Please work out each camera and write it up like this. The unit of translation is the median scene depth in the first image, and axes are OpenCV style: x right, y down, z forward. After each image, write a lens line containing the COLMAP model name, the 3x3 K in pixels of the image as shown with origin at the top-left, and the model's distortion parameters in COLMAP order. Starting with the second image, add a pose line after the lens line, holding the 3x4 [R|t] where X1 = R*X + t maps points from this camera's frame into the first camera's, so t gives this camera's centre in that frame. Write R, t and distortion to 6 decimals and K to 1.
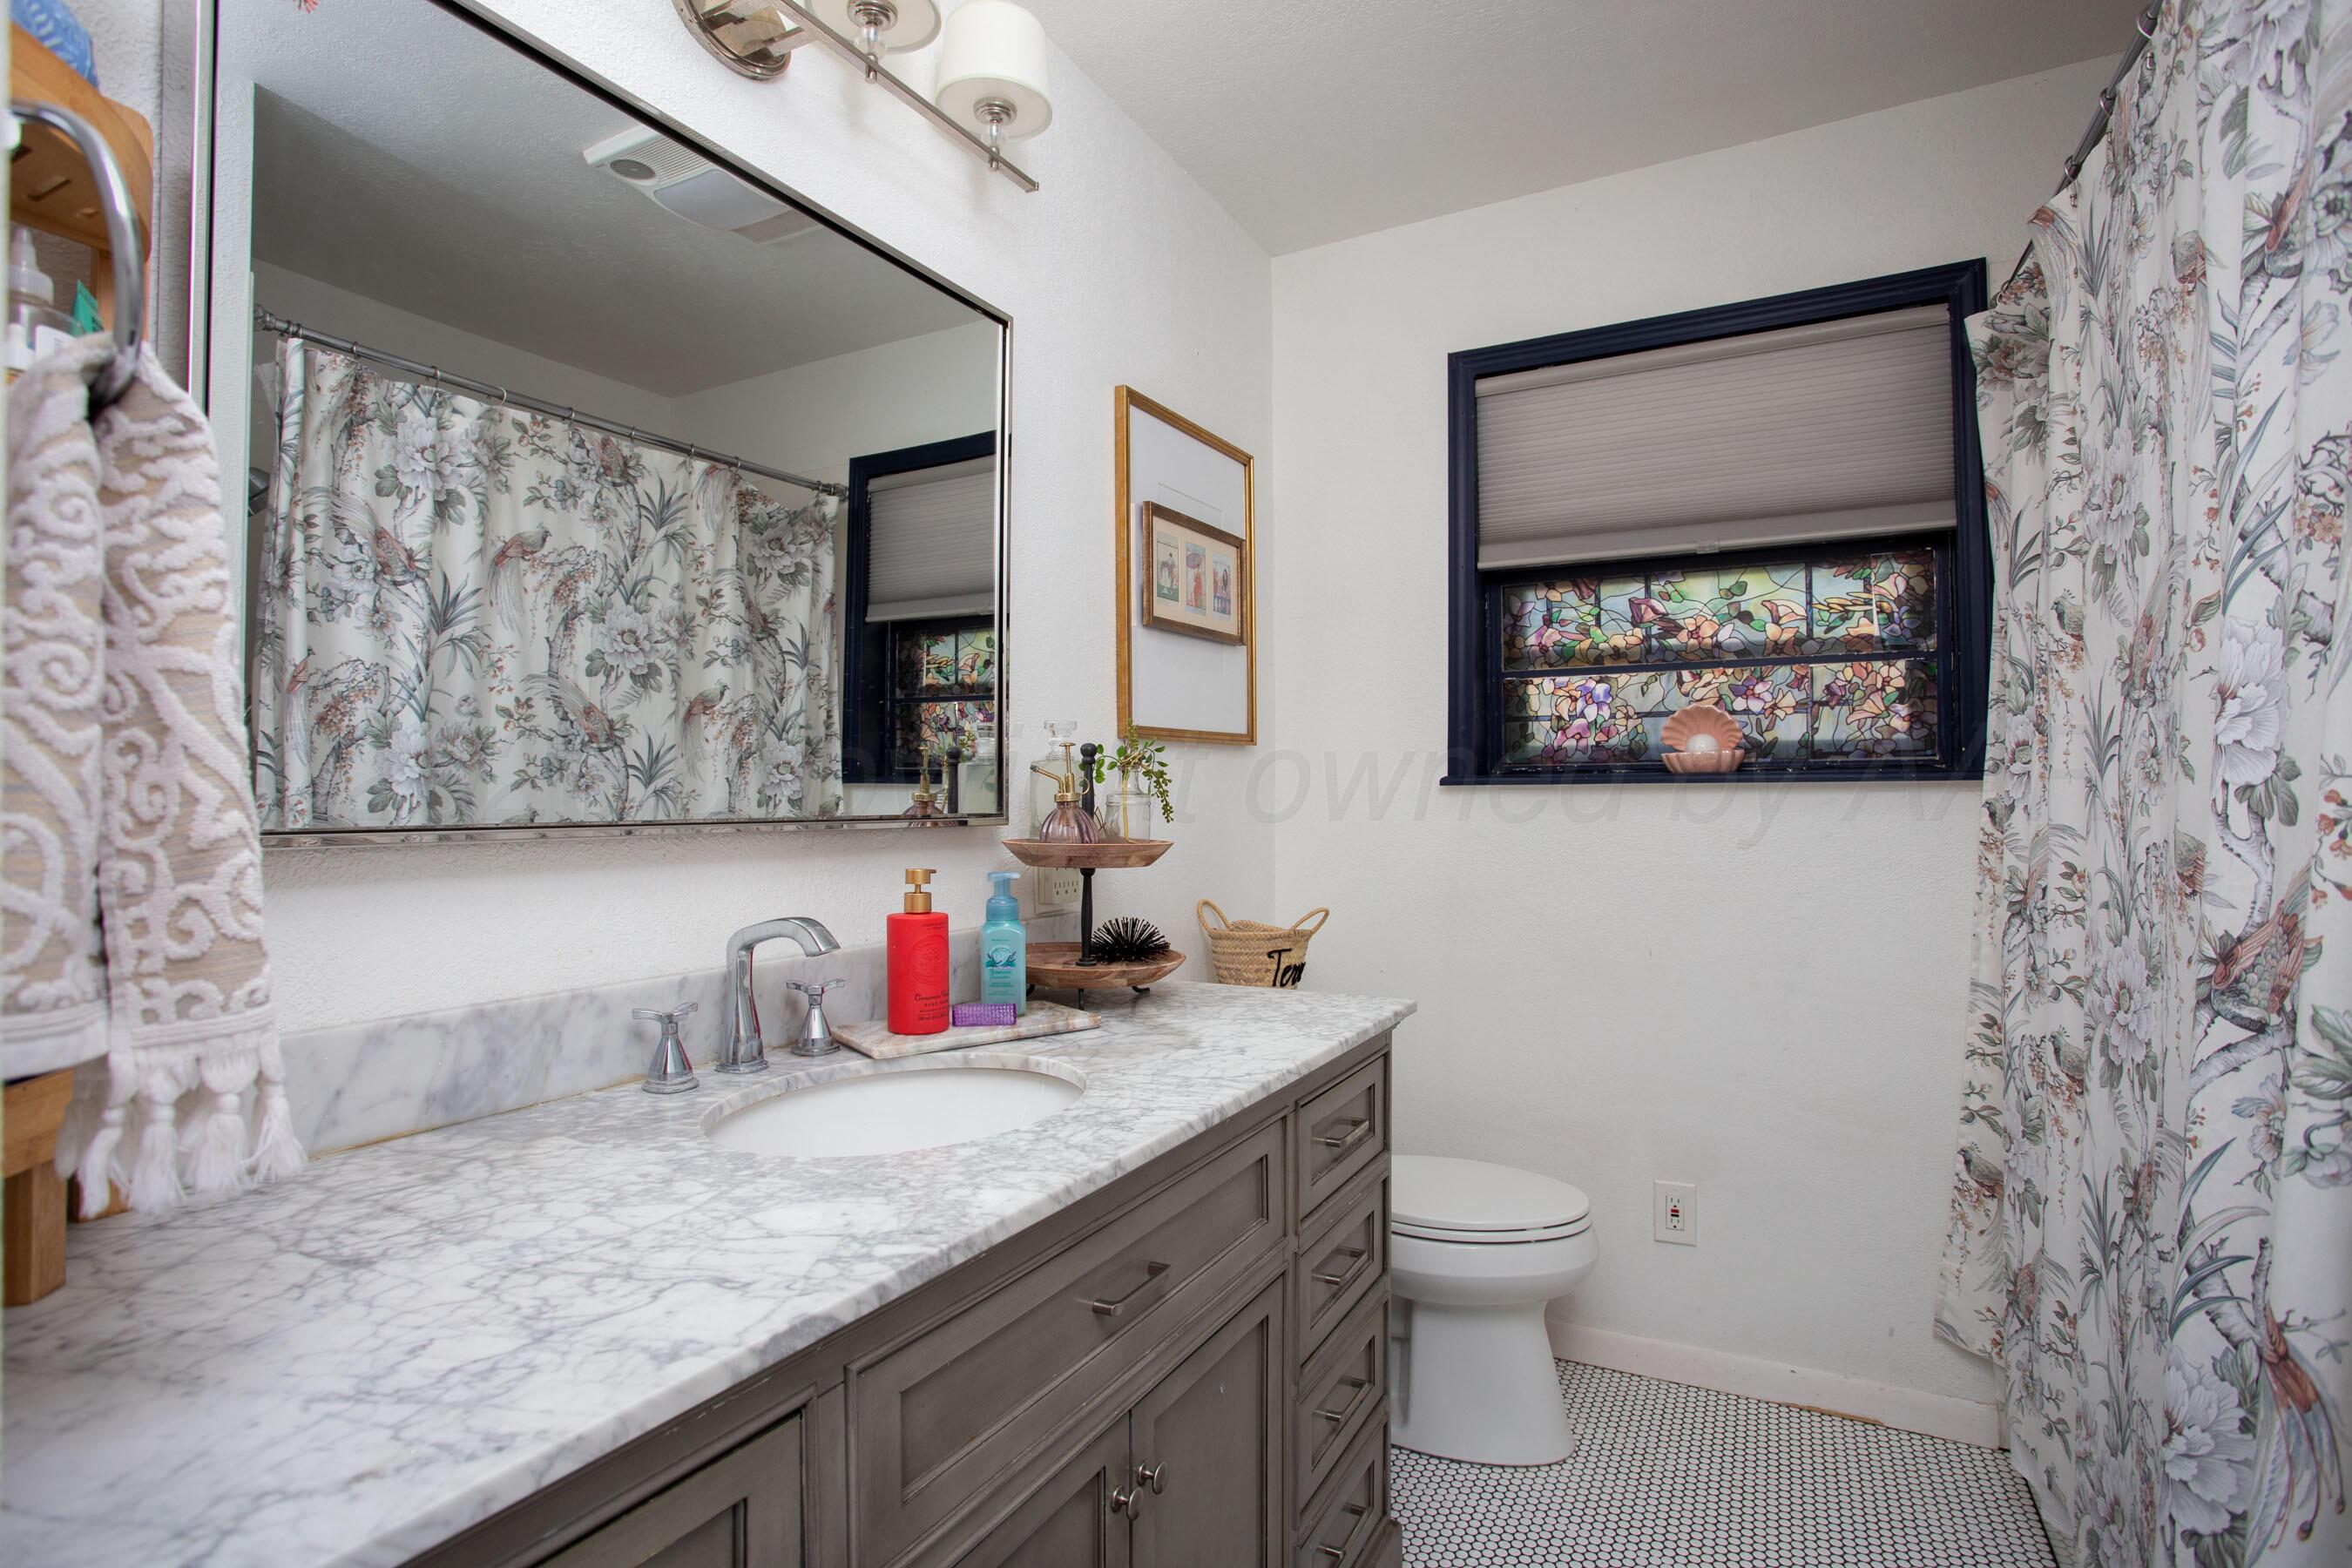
lens RADIAL K [[1163.3, 0, 1179.6], [0, 1163.3, 789.8], [0, 0, 1]] dist [-0.051143, 0.021484]
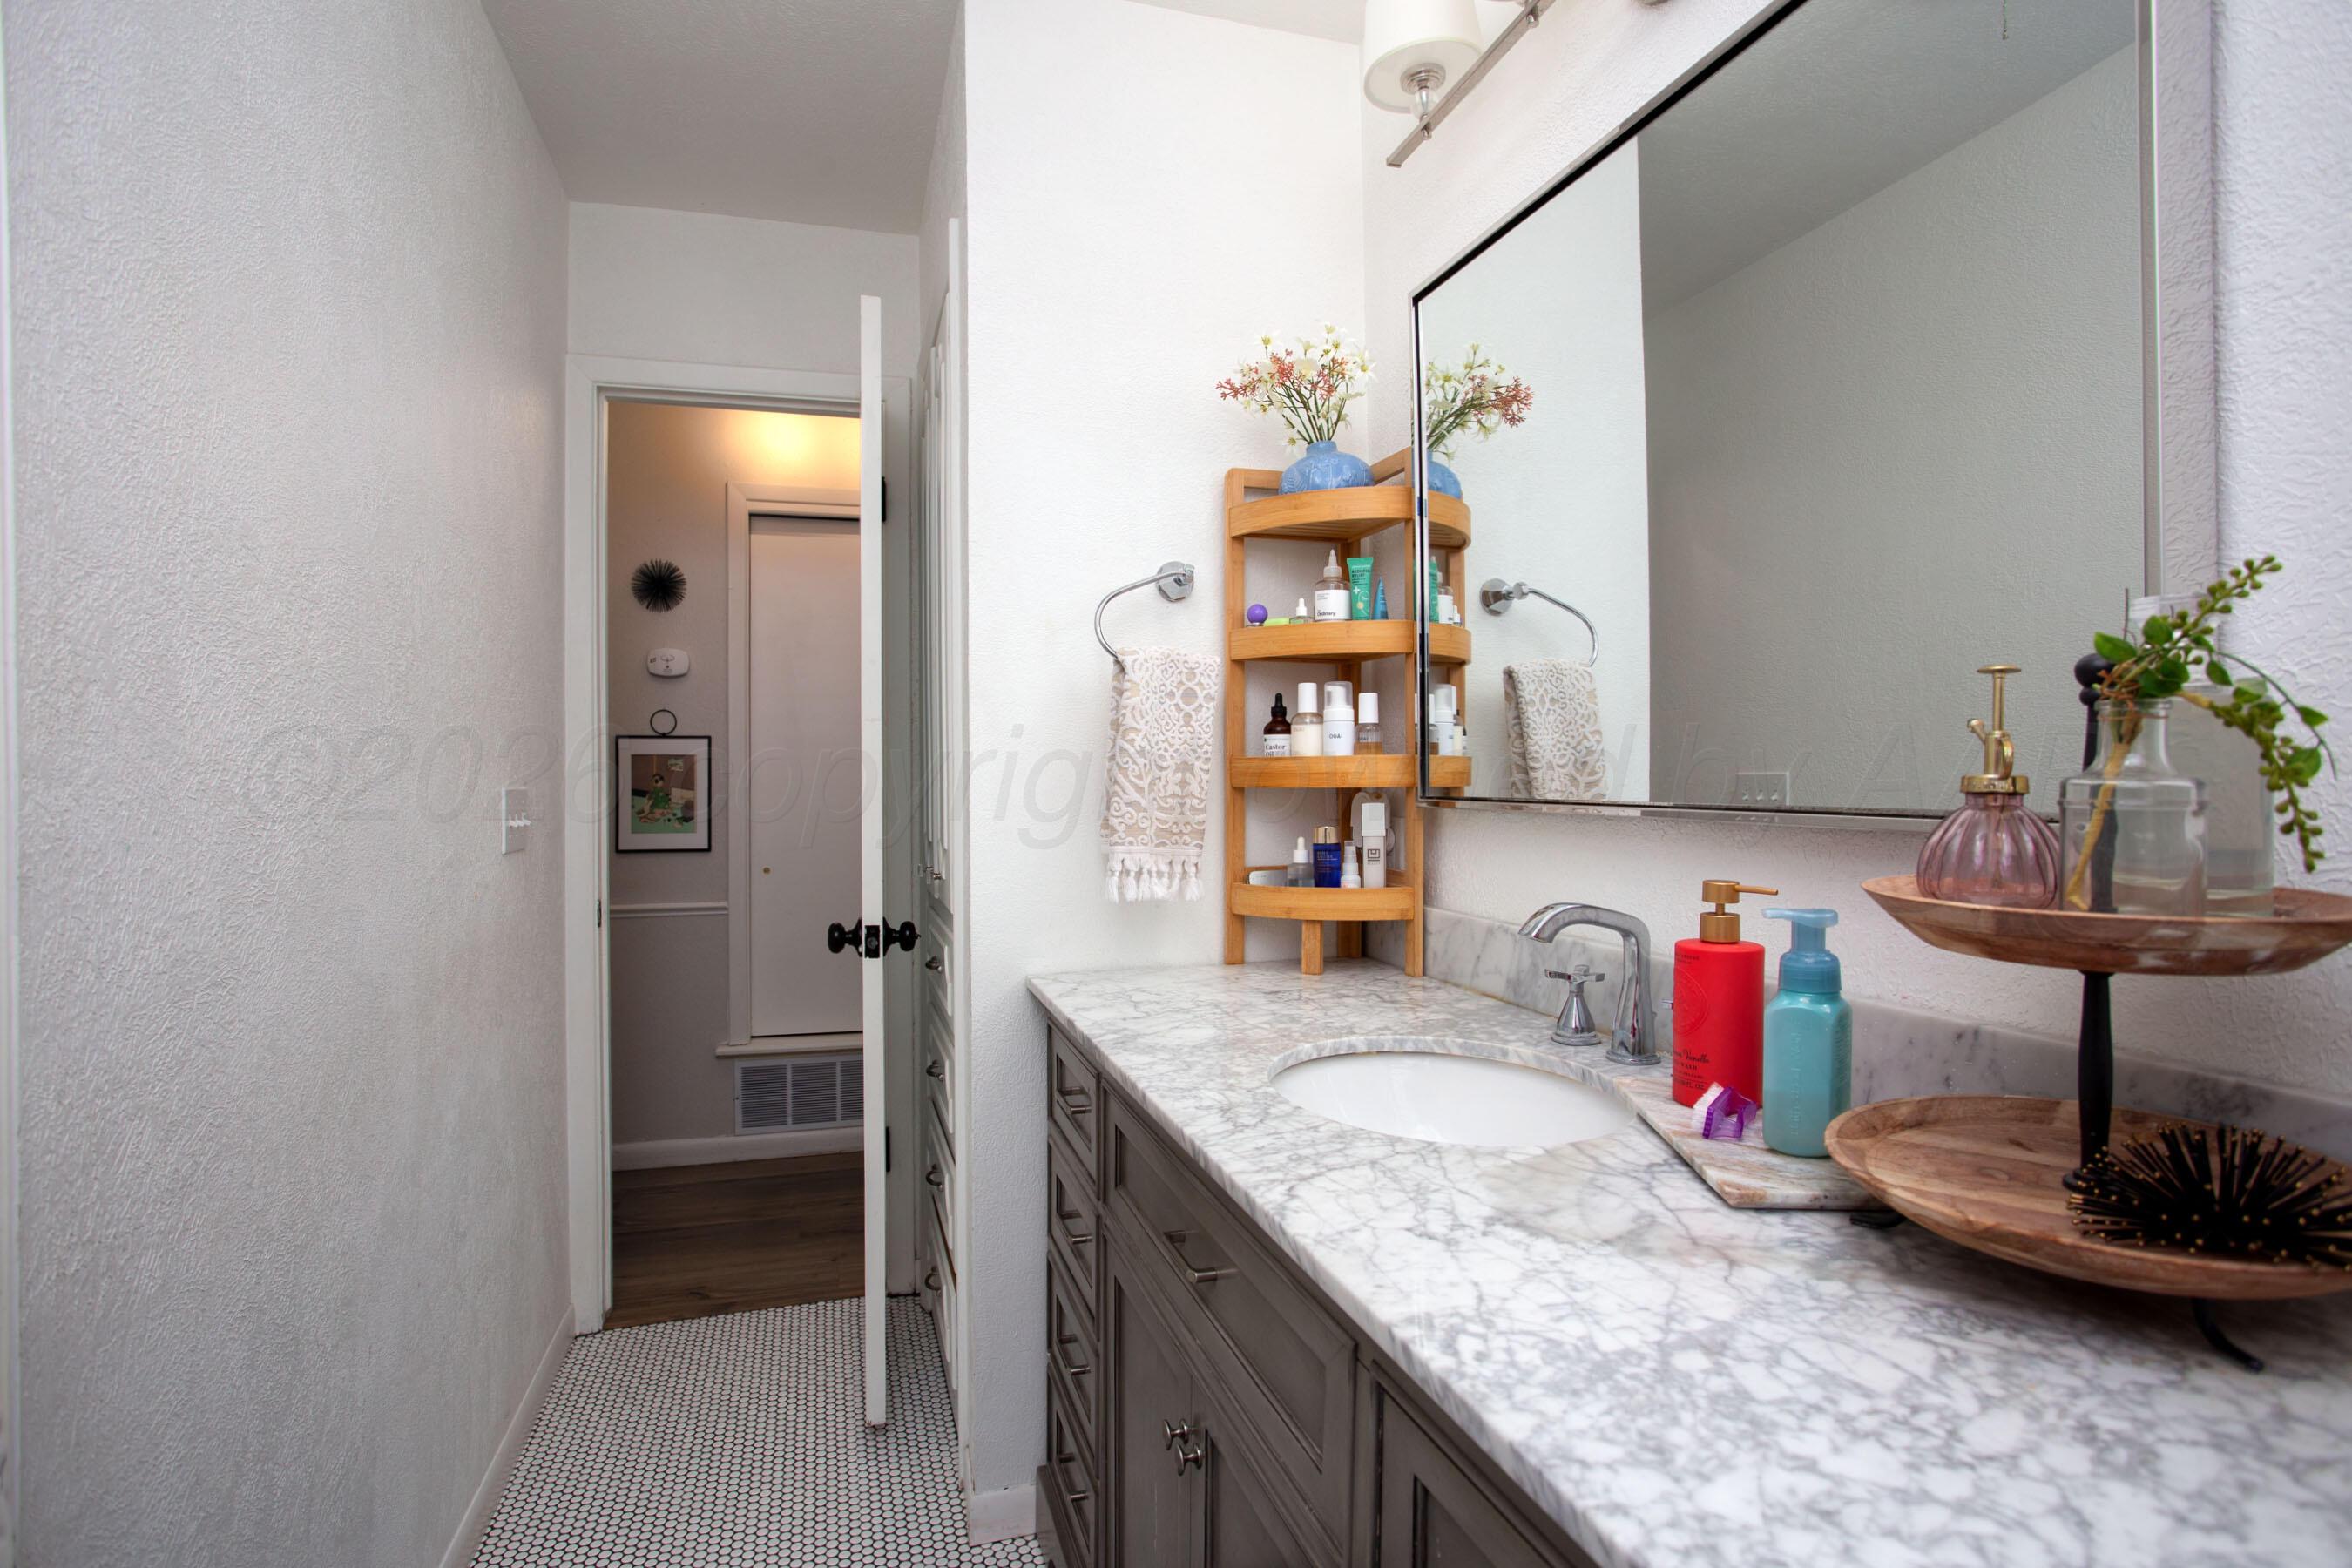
lens RADIAL K [[1163.3, 0, 1175.2], [0, 1163.3, 781.4], [0, 0, 1]] dist [-0.051143, 0.021484]
pose [[-0.697023, 0.009606, -0.716984, 0.648884], [0.010148, 0.999942, 0.003532, 0.000993], [0.716977, -0.004814, -0.697080, 1.570548]]
